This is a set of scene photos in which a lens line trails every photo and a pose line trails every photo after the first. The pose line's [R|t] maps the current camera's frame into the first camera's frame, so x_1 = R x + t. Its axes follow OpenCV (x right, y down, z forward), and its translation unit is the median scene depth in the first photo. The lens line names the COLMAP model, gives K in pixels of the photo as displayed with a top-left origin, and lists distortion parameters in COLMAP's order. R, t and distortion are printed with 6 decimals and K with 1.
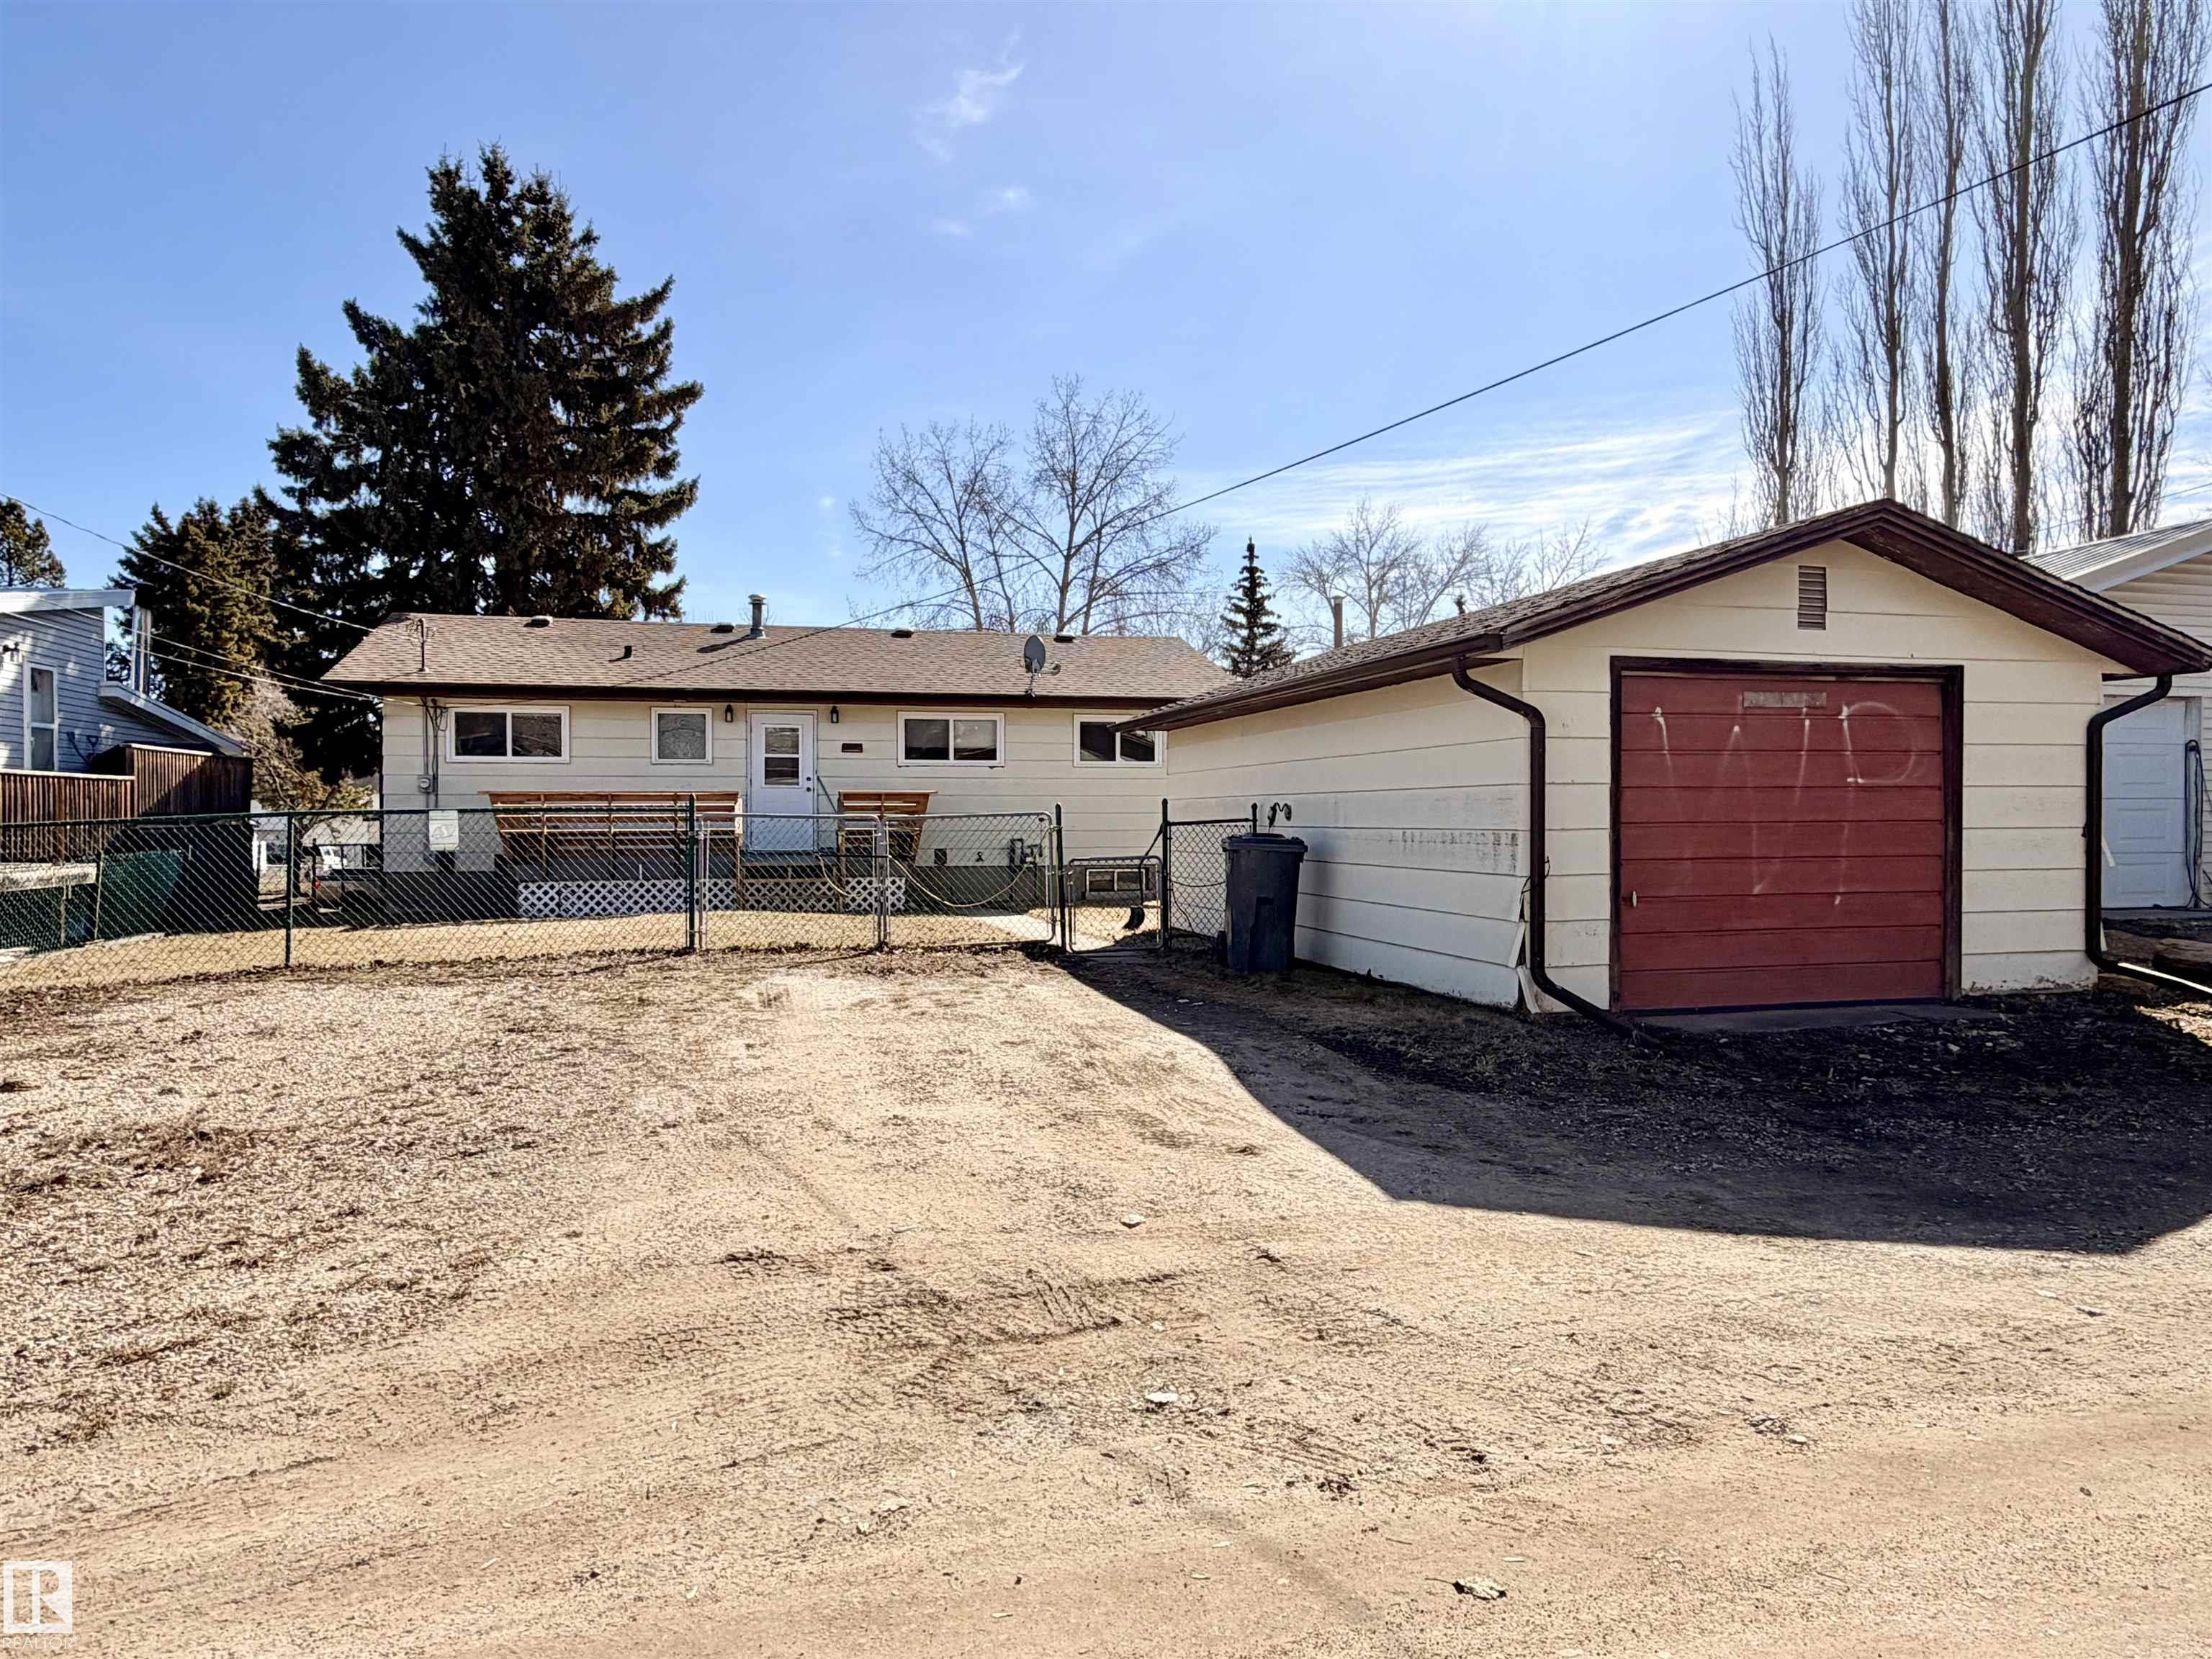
lens RADIAL K [[1430.1, 0, 1106.0], [0, 1430.1, 829.5], [0, 0, 1]] dist [0.001182, 0.002311]
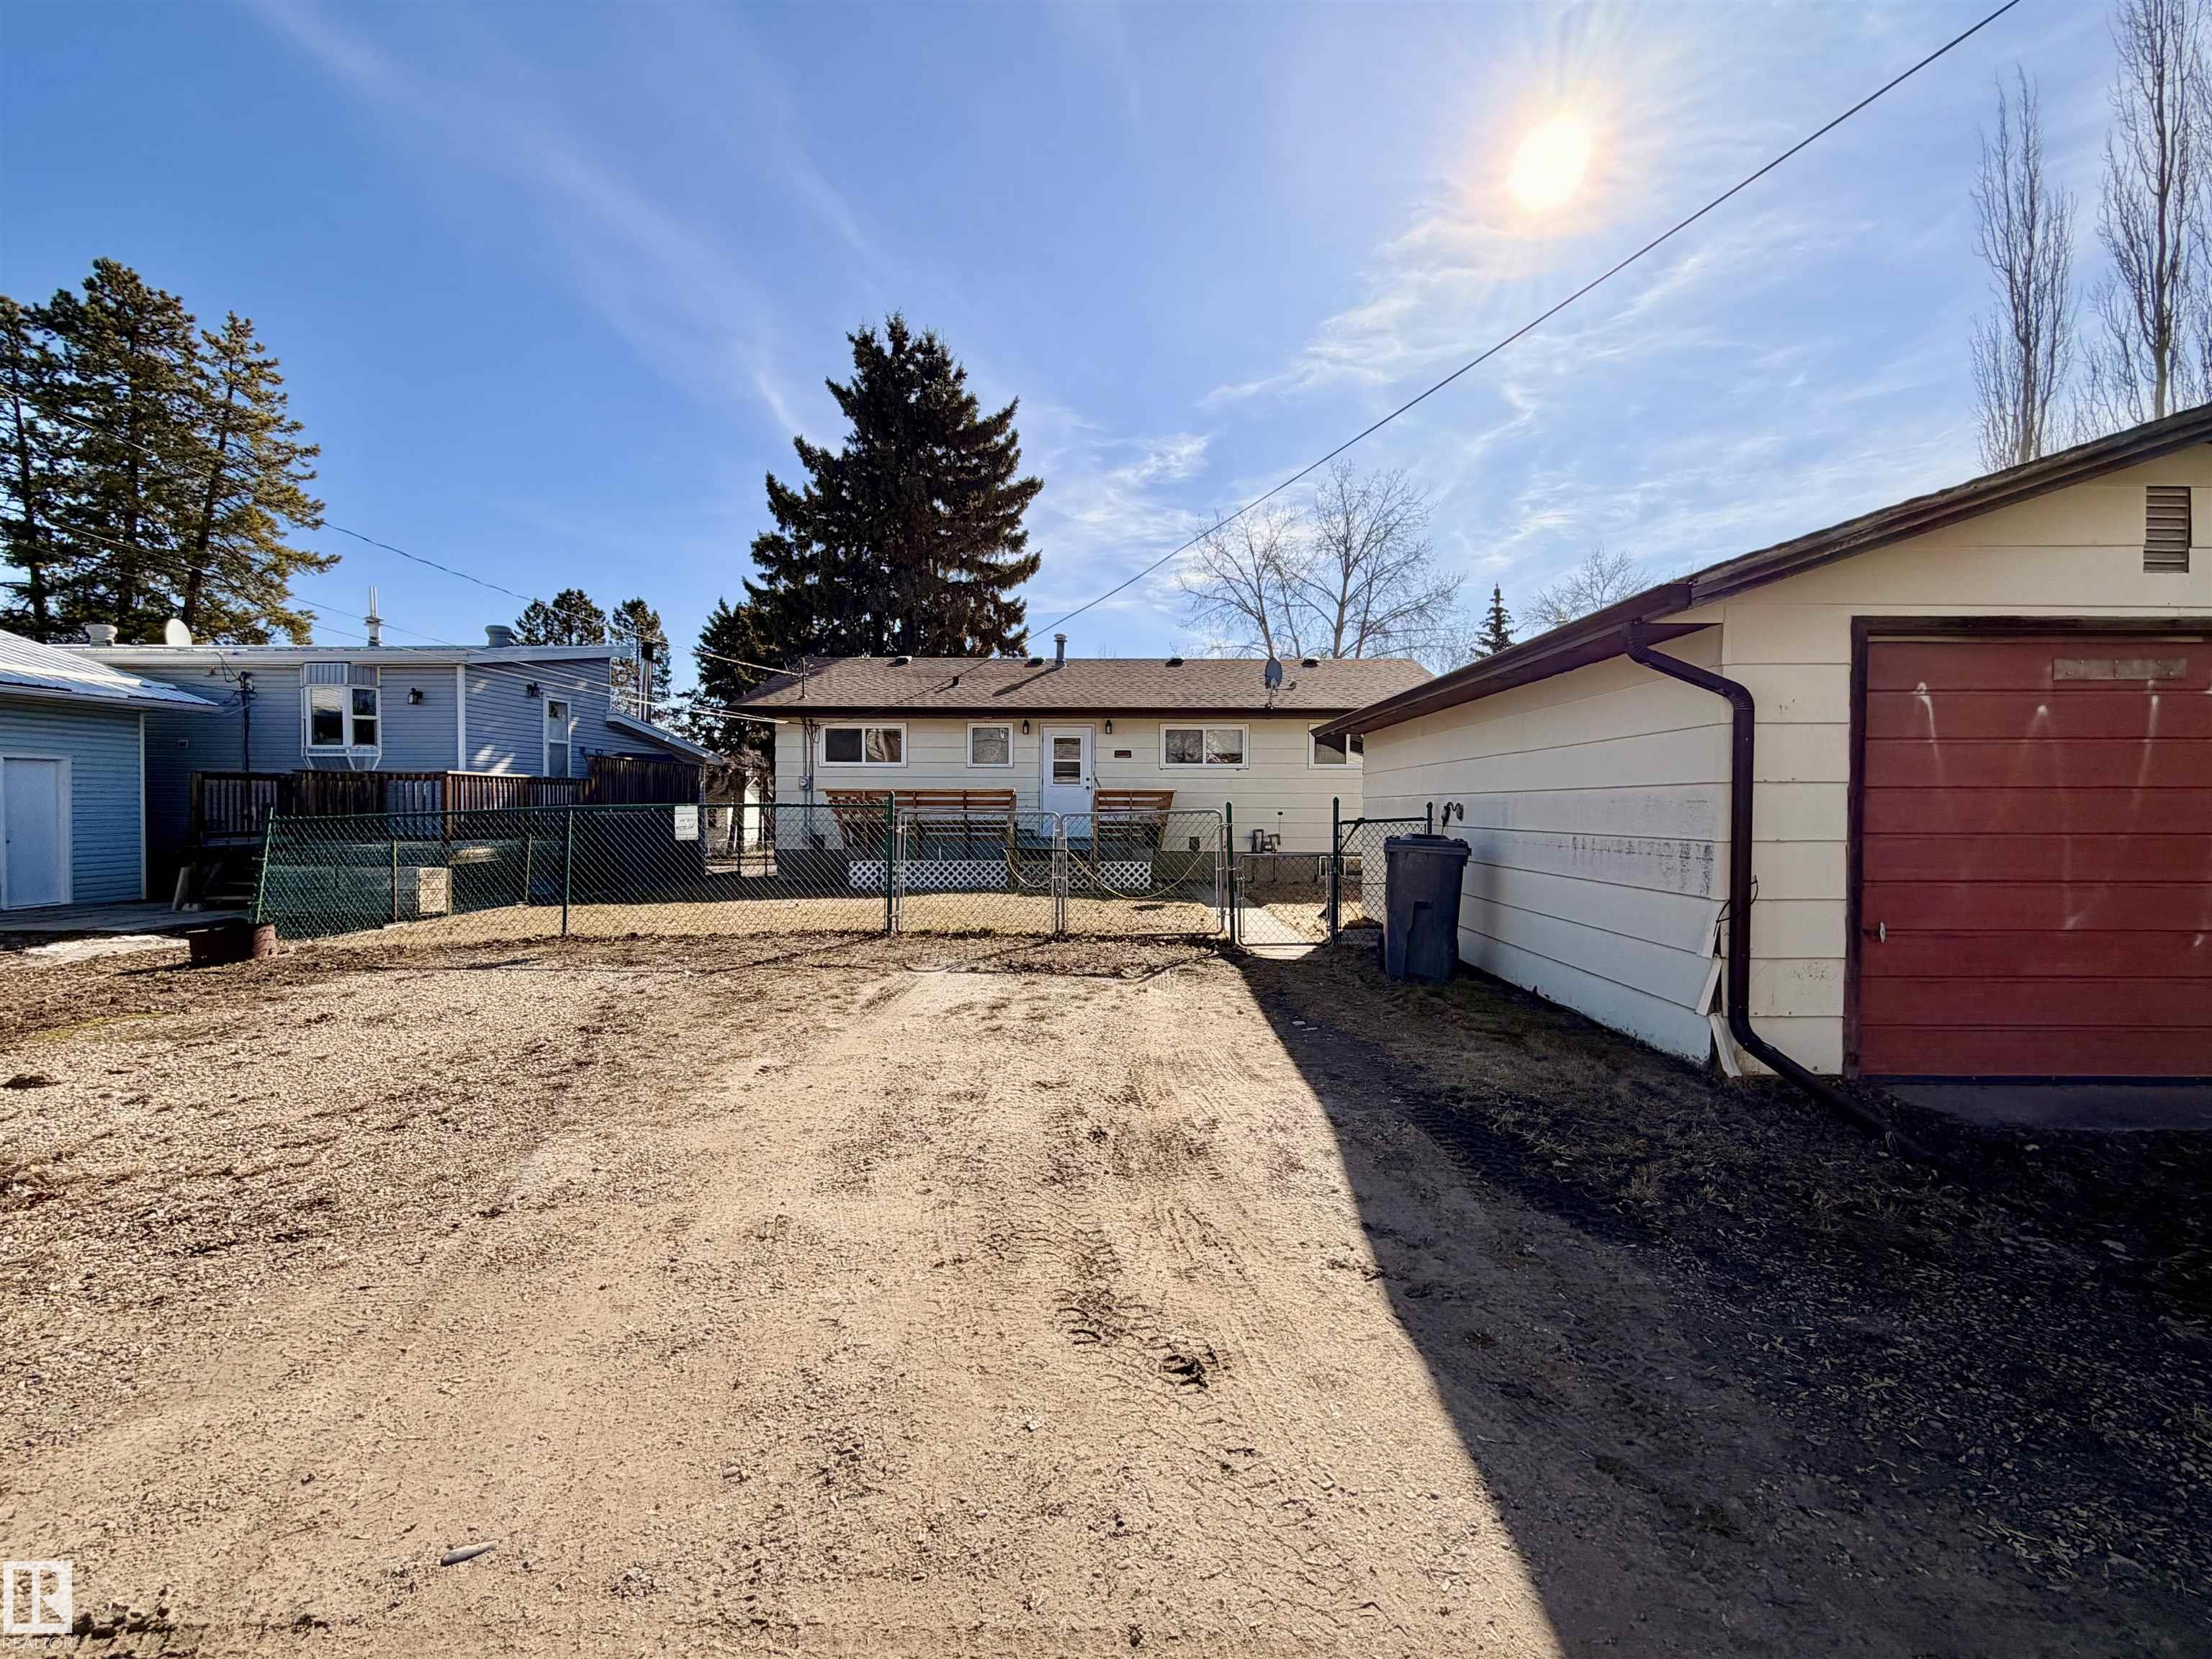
lens RADIAL K [[1030.8, 0, 1112.4], [0, 1030.8, 827.1], [0, 0, 1]] dist [0.001588, -0.000684]
pose [[0.964901, 0.011282, -0.262371, 0.045022], [-0.008516, 0.999896, 0.011675, -0.004286], [0.262476, -0.009031, 0.964896, 0.139790]]
